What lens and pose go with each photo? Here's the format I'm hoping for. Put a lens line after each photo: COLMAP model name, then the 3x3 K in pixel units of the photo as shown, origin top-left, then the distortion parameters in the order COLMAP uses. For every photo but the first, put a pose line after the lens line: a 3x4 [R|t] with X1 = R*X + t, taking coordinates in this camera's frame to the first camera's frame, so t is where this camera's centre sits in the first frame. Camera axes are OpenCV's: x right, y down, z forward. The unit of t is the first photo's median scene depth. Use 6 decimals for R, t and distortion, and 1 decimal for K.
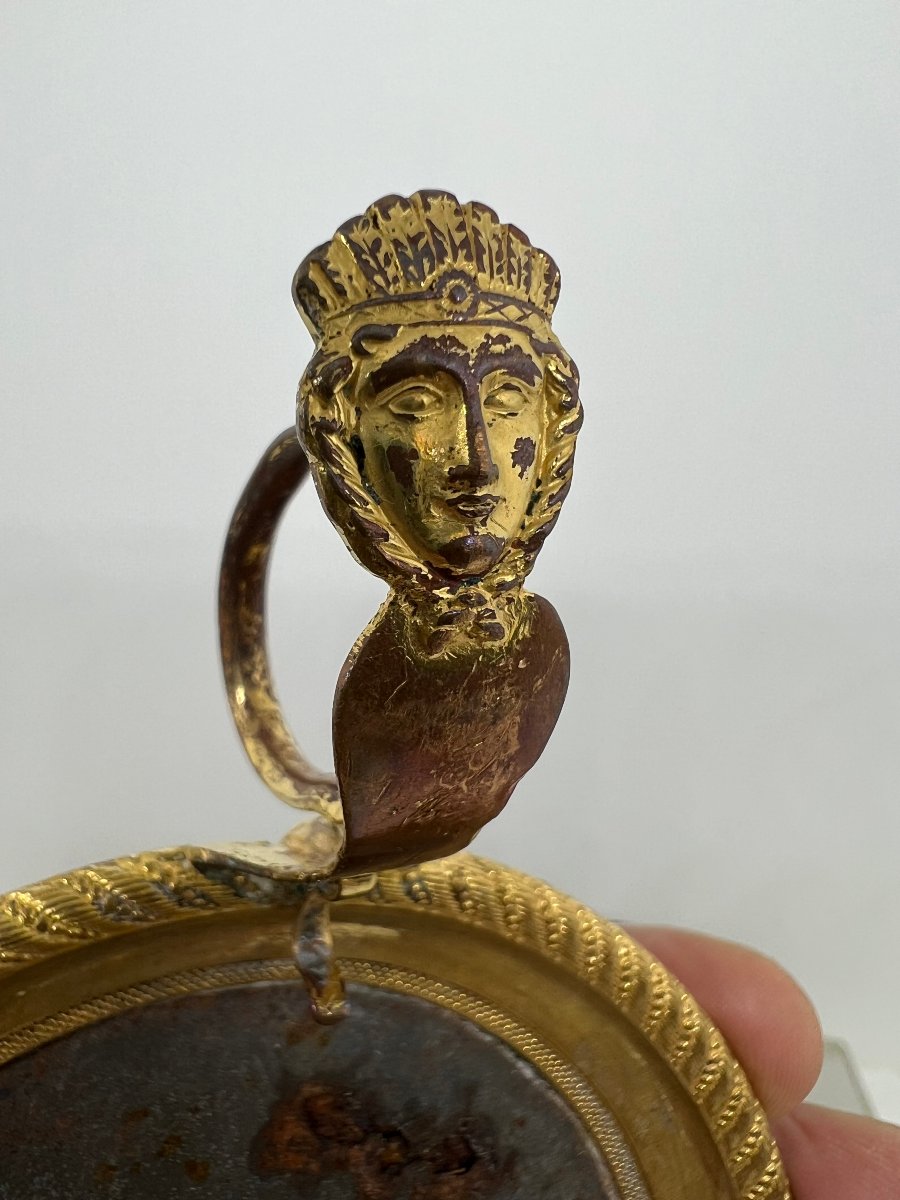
lens RADIAL K [[875.8, 0, 450.0], [0, 875.8, 600.0], [0, 0, 1]] dist [-0.012634, -0.006072]
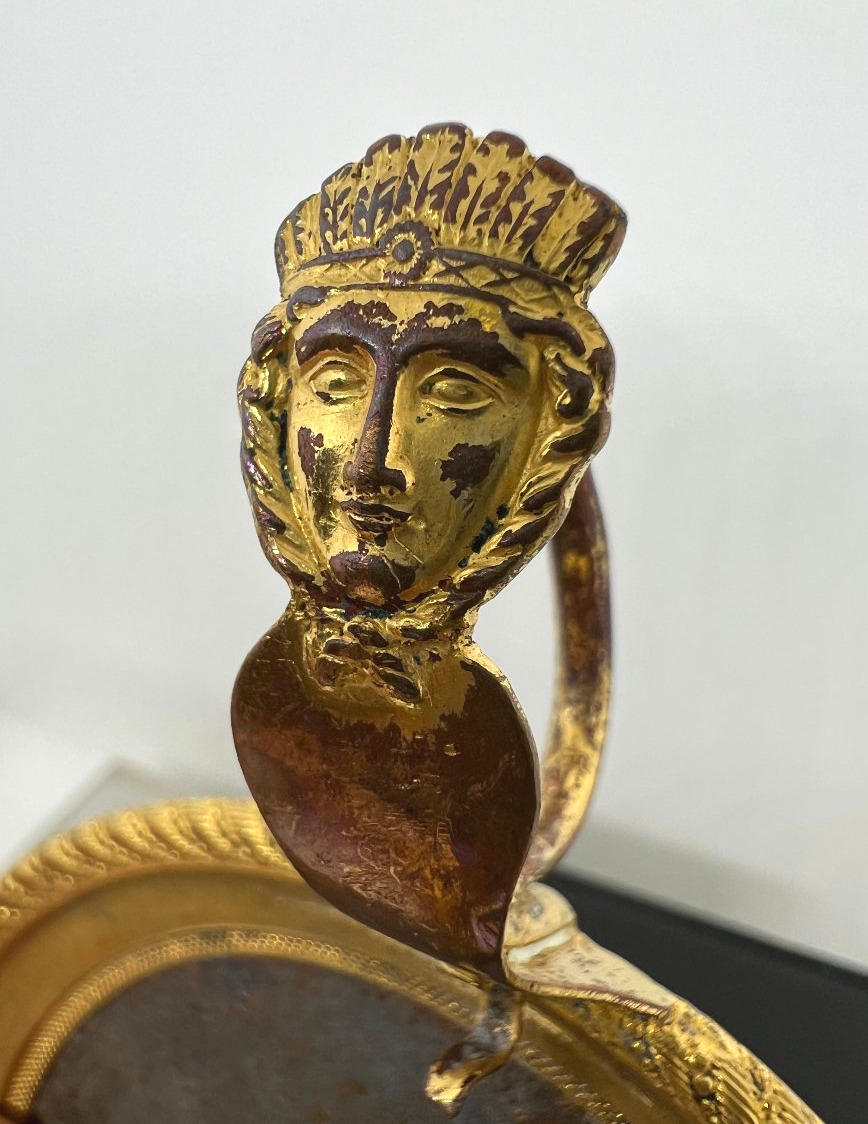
lens RADIAL K [[949.1, 0, 434.0], [0, 949.1, 562.0], [0, 0, 1]] dist [0.000202, 0.001346]
pose [[0.601354, 0.223427, -0.767107, 0.643978], [-0.278409, 0.958528, 0.060929, -0.121723], [0.748907, 0.176930, 0.638619, 0.452465]]
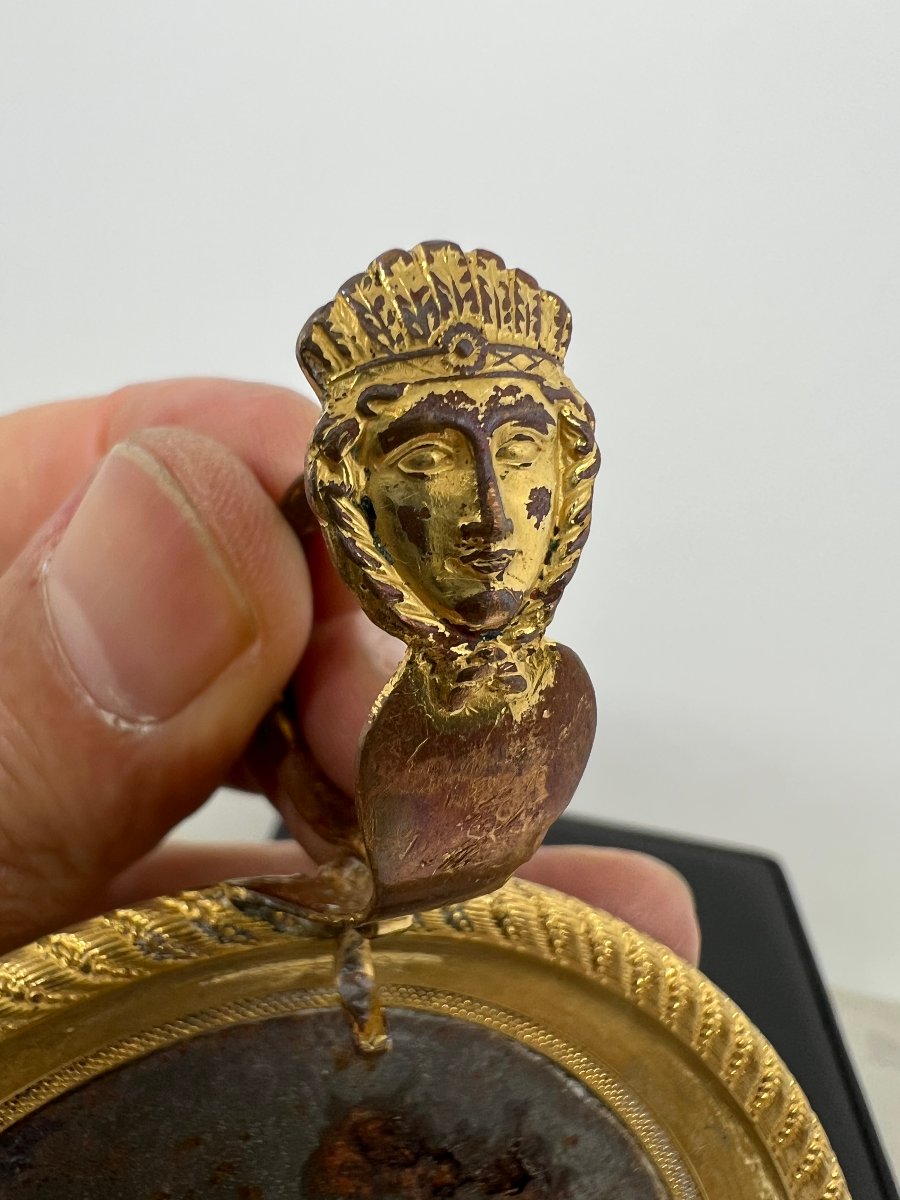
lens RADIAL K [[875.8, 0, 450.0], [0, 875.8, 600.0], [0, 0, 1]] dist [-0.012634, -0.006072]
pose [[0.998232, -0.034071, -0.048711, 0.026799], [0.034265, 0.999408, 0.003142, -0.061479], [0.048575, -0.004806, 0.998808, 0.016037]]
